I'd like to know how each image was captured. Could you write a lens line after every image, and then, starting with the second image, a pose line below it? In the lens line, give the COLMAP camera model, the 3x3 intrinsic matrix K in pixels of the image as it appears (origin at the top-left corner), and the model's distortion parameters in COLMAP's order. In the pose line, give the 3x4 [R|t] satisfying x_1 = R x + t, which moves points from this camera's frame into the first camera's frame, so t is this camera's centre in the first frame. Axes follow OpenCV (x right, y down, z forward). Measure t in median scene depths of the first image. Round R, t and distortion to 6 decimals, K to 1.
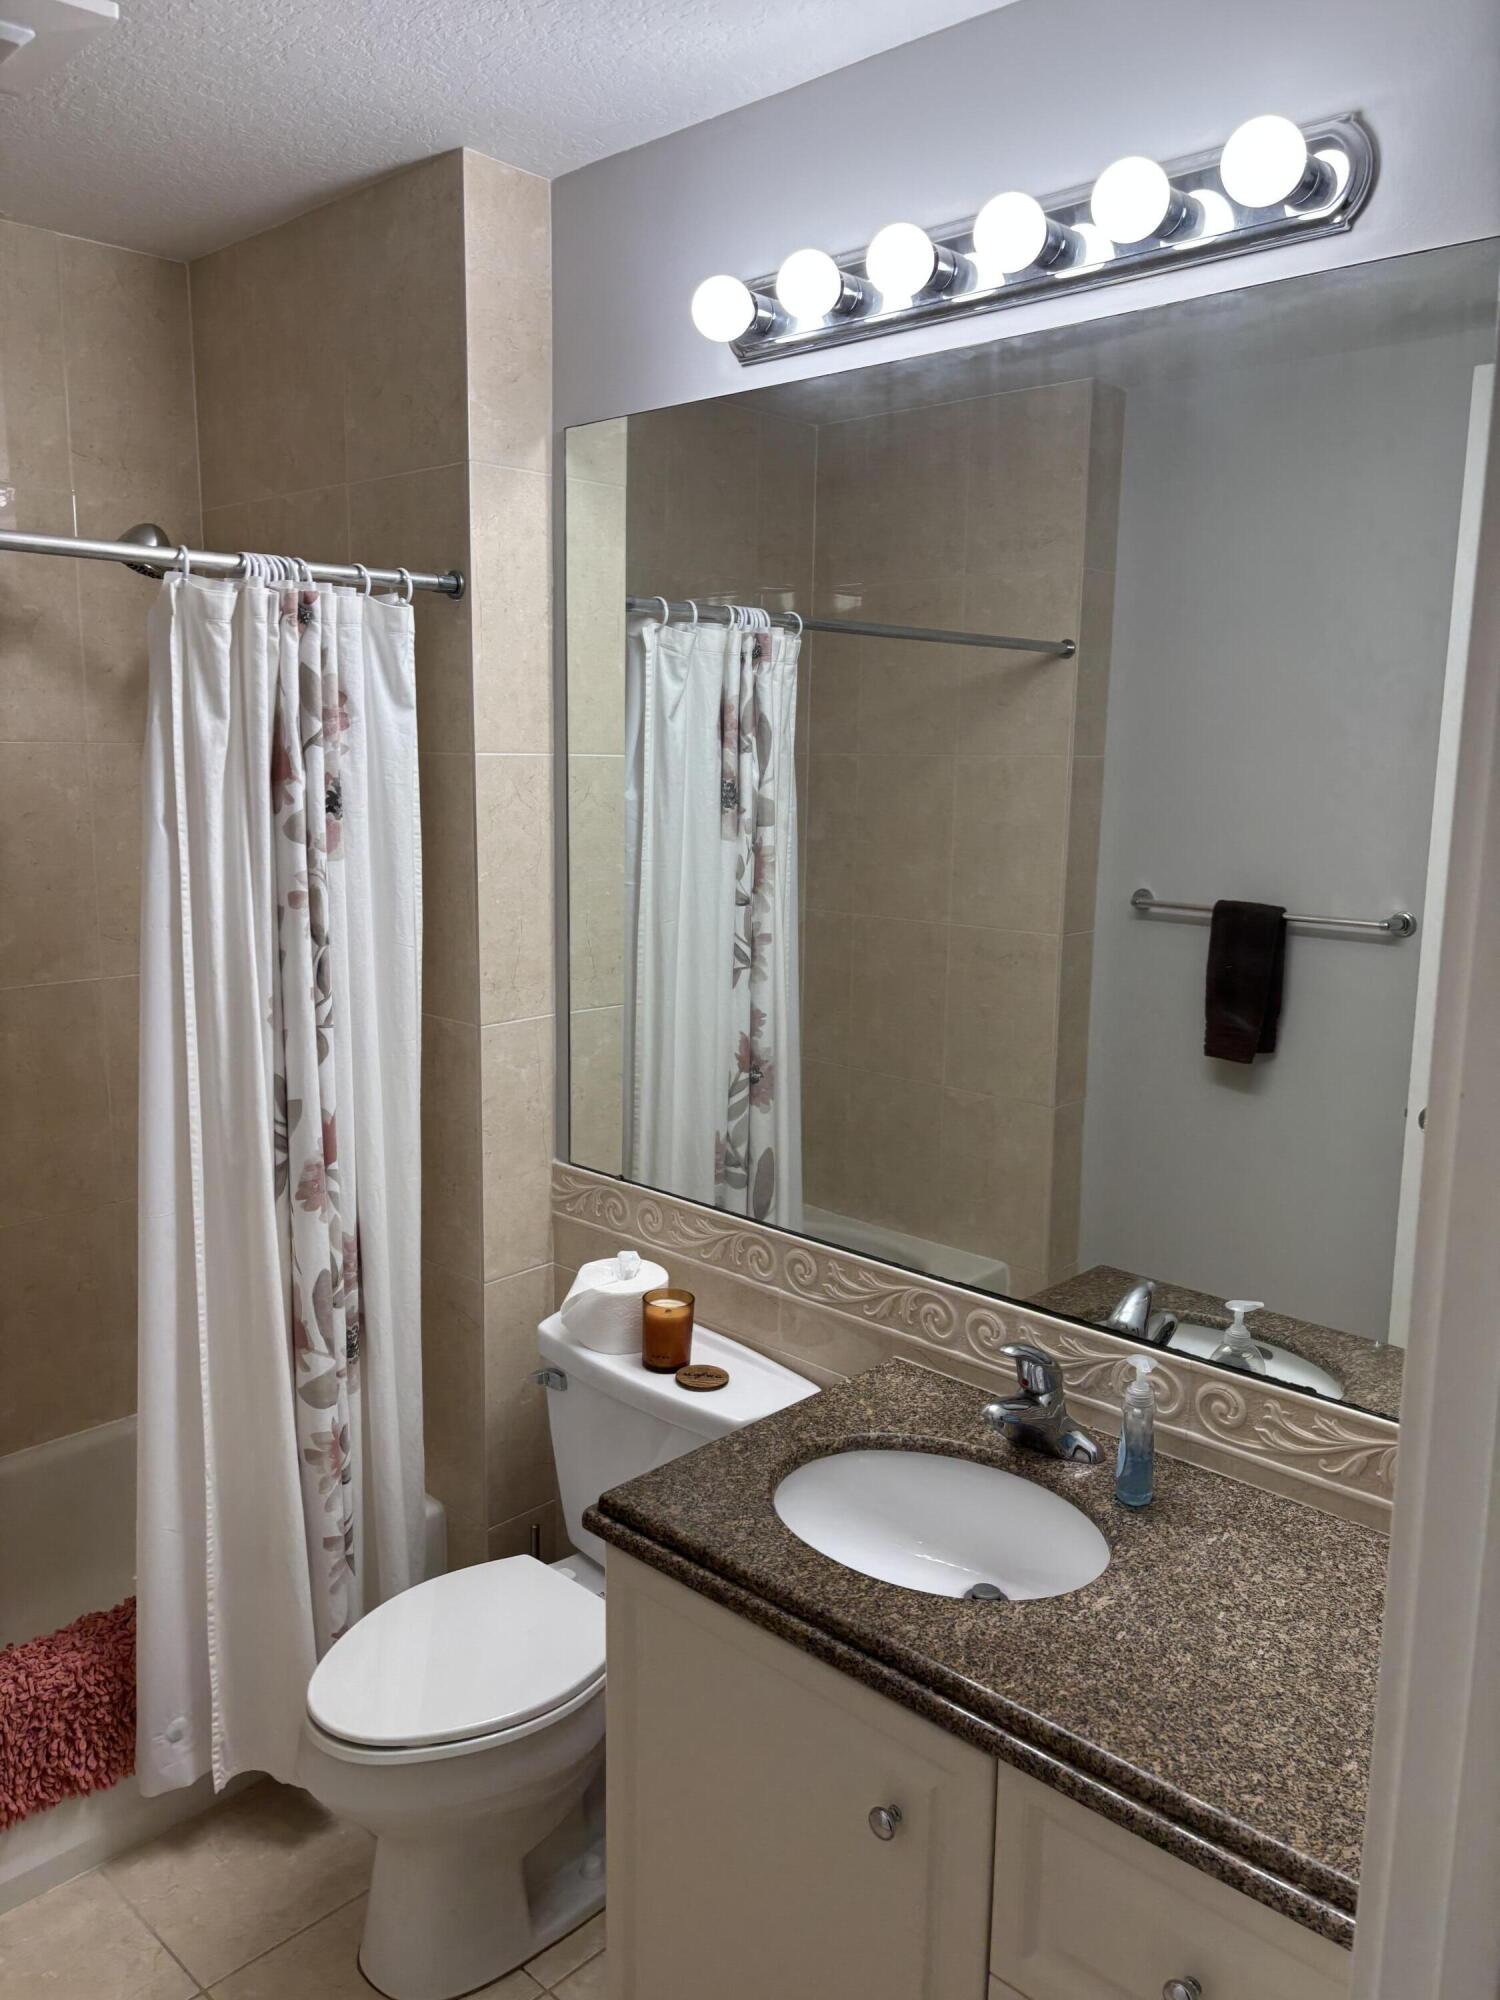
lens RADIAL K [[1516.8, 0, 734.2], [0, 1516.8, 991.6], [0, 0, 1]] dist [0.043879, -0.044397]
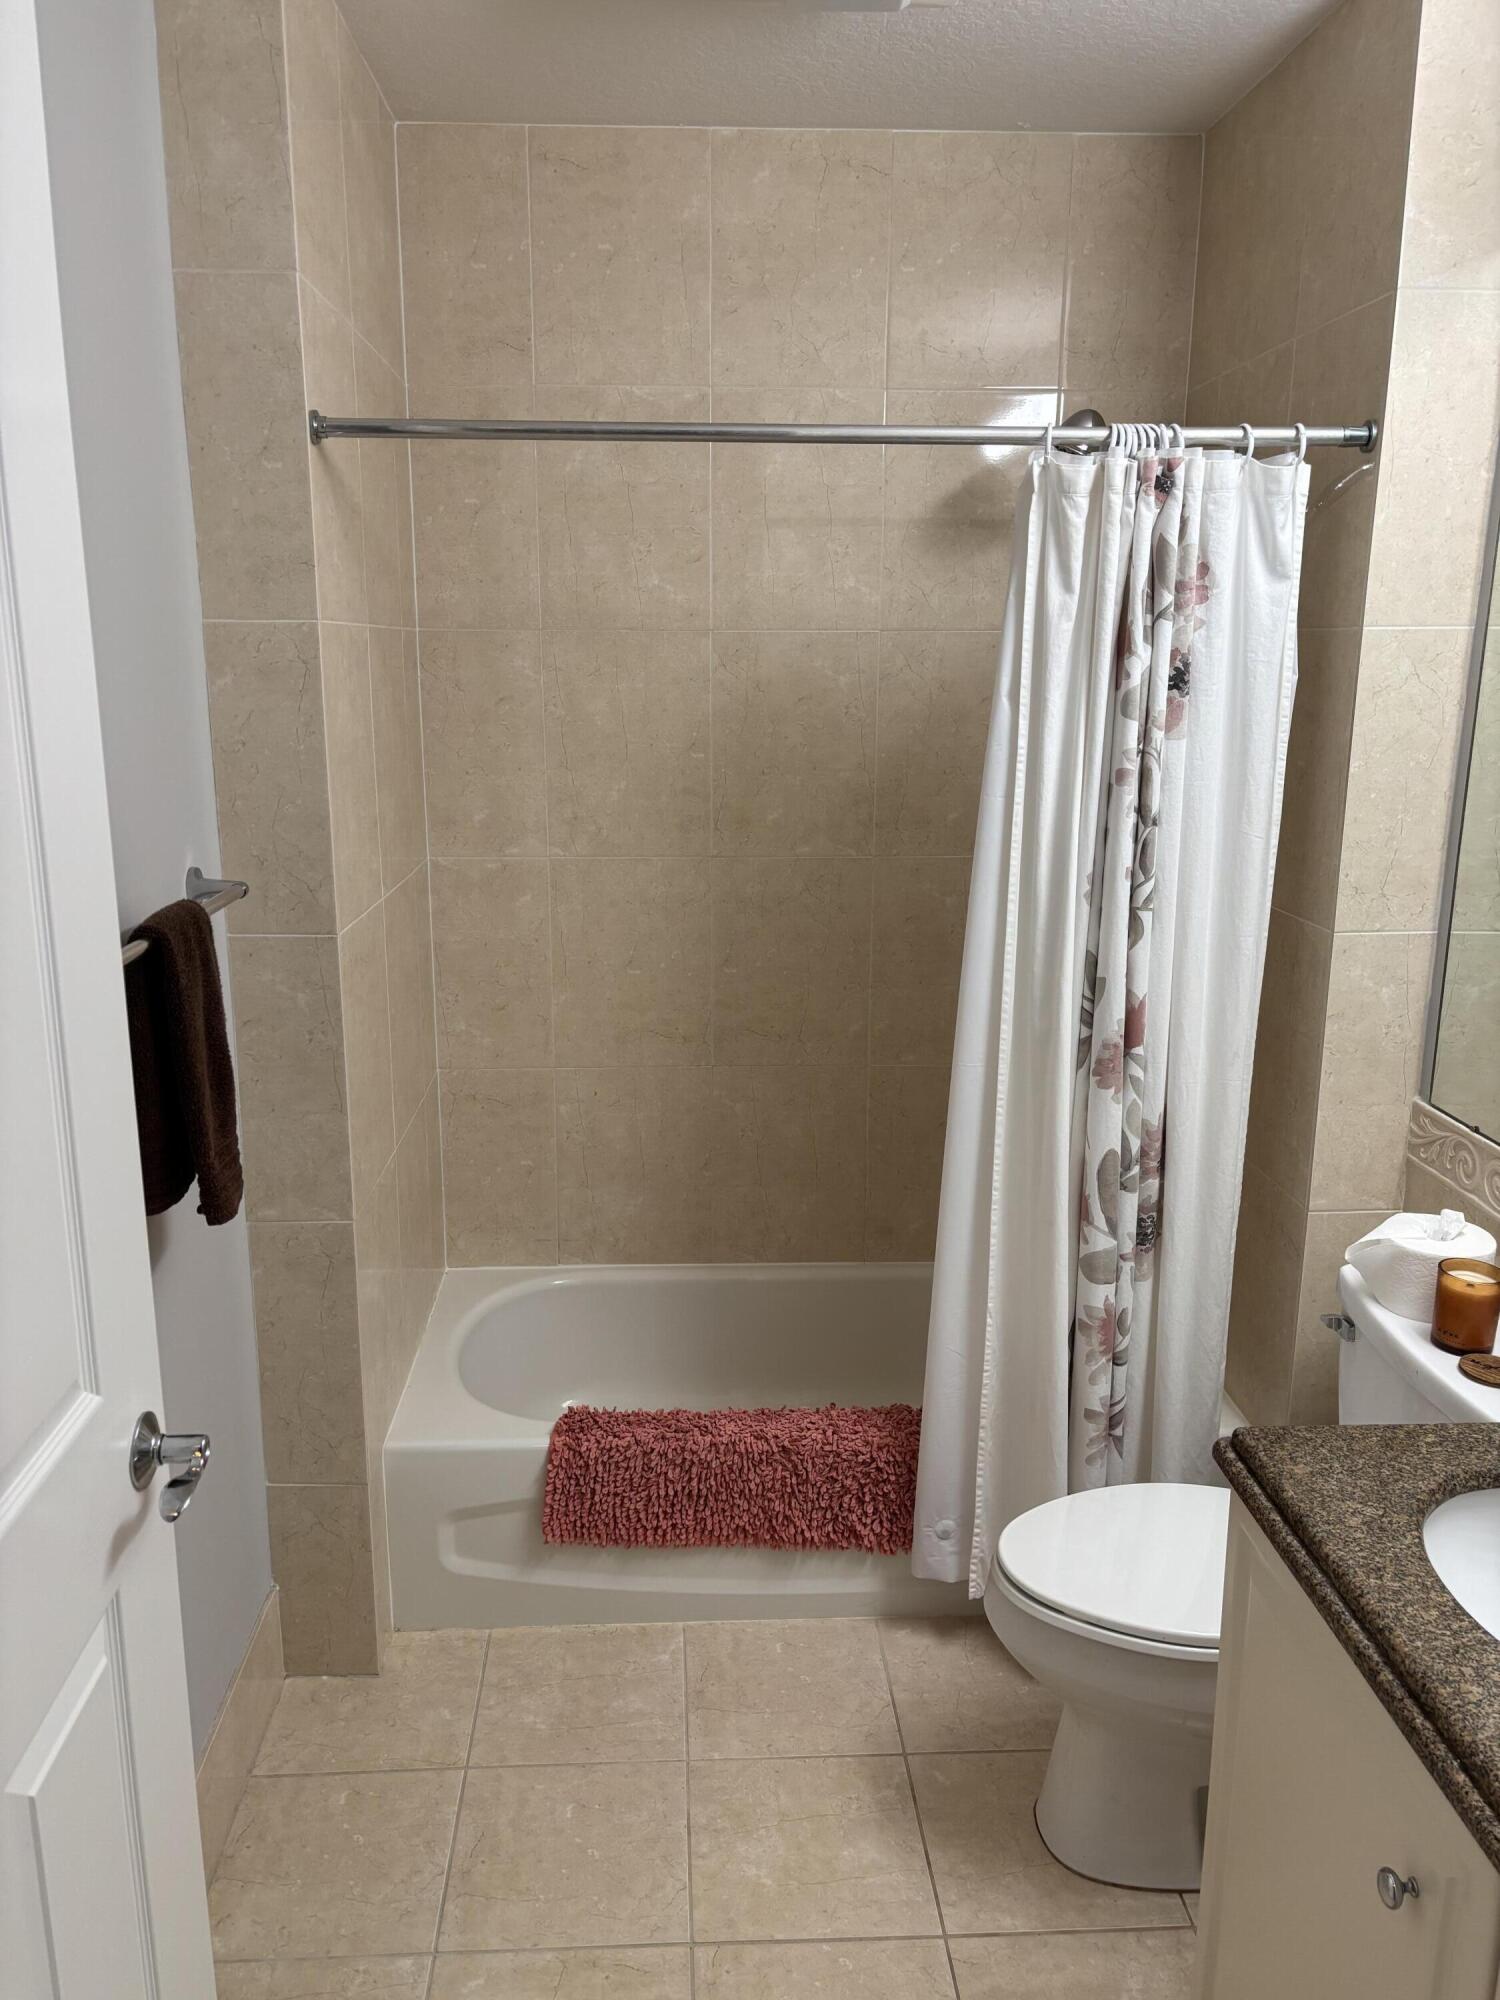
lens RADIAL K [[1516.8, 0, 744.6], [0, 1516.8, 1007.6], [0, 0, 1]] dist [0.043879, -0.044397]
pose [[0.723312, 0.147811, -0.674516, 0.219765], [-0.109126, 0.989014, 0.099709, 0.015793], [0.681844, 0.001487, 0.731496, 0.098316]]
